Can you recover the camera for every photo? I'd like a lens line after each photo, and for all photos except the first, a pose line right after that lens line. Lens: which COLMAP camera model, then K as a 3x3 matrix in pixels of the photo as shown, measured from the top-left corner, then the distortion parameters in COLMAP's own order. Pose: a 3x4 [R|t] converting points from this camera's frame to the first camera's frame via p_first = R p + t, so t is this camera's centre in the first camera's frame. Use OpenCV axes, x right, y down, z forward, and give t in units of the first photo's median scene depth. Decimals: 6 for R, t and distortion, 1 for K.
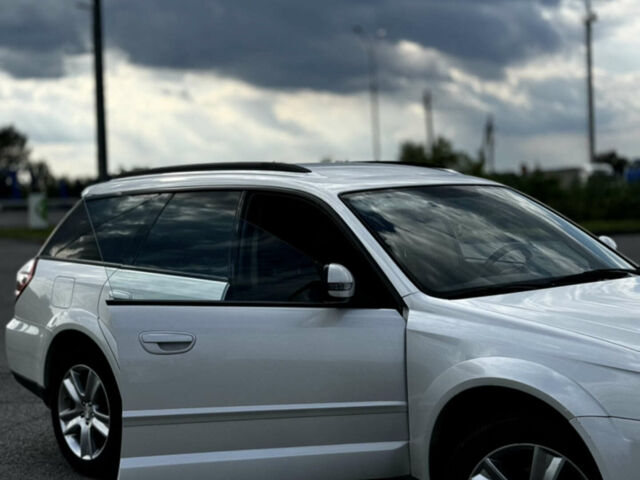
lens RADIAL K [[1265.3, 0, 278.7], [0, 1265.3, 241.5], [0, 0, 1]] dist [0.046301, 0.123456]
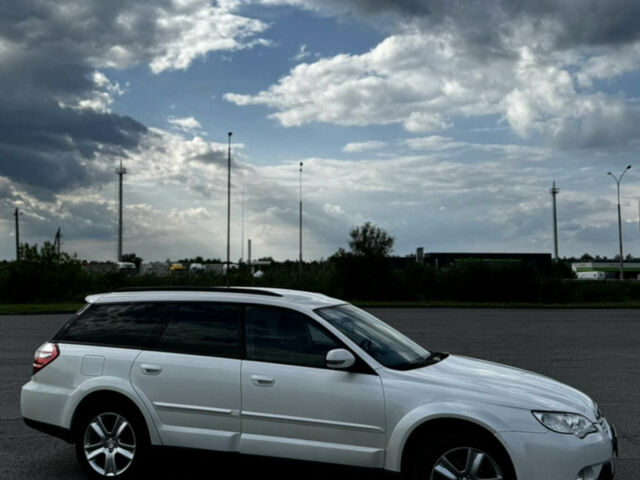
lens RADIAL K [[808.1, 0, 306.4], [0, 808.1, 254.8], [0, 0, 1]] dist [0.125316, 0.032990]
pose [[0.871723, 0.050038, 0.487438, -0.436421], [-0.018928, 0.997468, -0.068545, -0.030077], [-0.489634, 0.050526, 0.870463, 0.009692]]
